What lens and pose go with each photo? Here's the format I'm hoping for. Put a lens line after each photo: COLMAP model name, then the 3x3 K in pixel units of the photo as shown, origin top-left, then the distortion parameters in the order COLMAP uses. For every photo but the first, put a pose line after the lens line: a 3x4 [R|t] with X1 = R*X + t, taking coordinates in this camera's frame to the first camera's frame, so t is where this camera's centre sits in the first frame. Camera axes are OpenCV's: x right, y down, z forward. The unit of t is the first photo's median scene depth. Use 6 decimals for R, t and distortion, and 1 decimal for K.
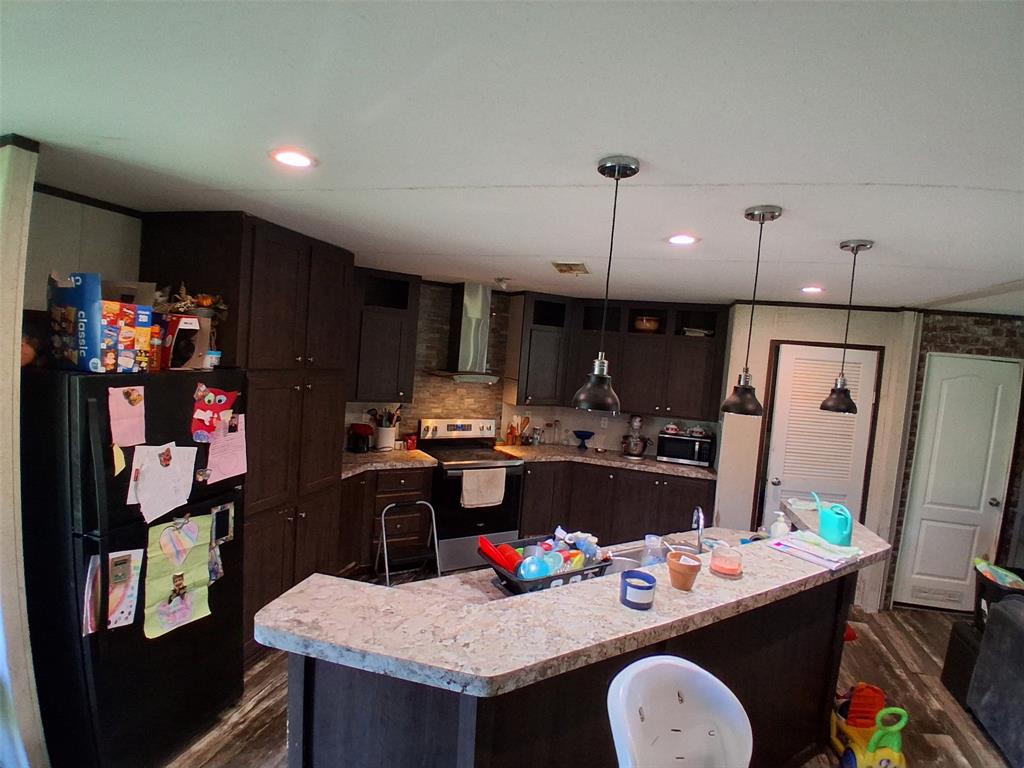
lens RADIAL K [[513.6, 0, 515.7], [0, 513.6, 389.6], [0, 0, 1]] dist [0.001028, -0.043406]
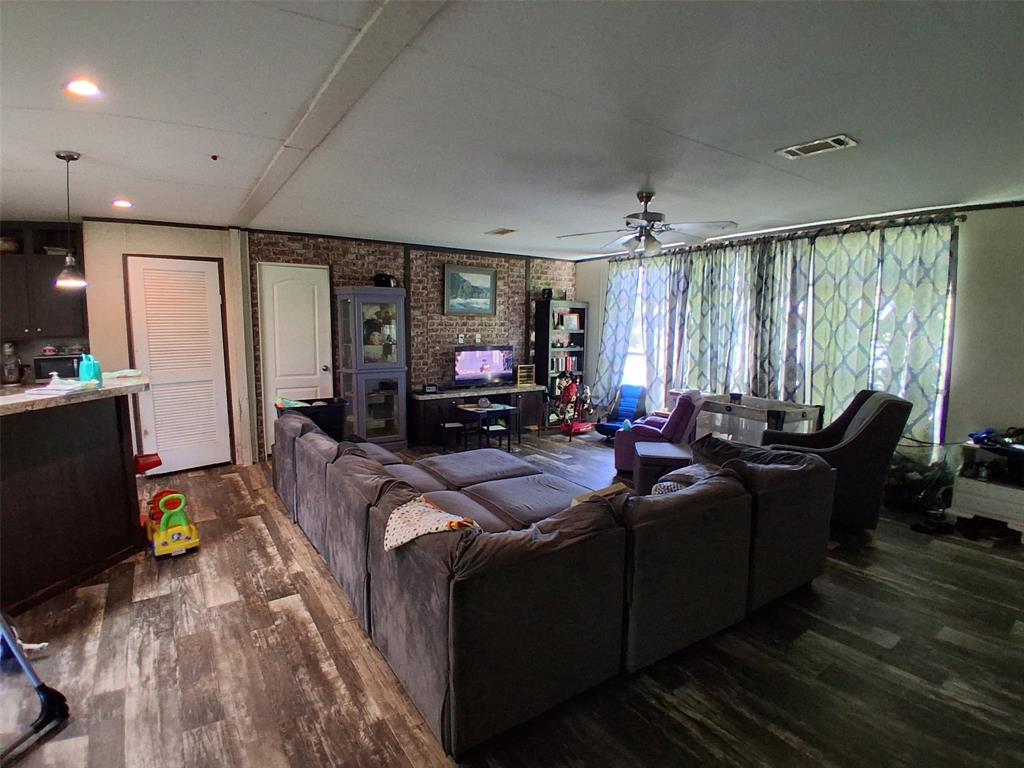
lens RADIAL K [[513.6, 0, 515.7], [0, 513.6, 389.6], [0, 0, 1]] dist [0.001028, -0.043406]
pose [[0.654881, -0.165756, 0.737330, 0.221869], [0.099572, 0.986070, 0.133237, 0.144480], [-0.749144, -0.013837, 0.662263, -0.399170]]
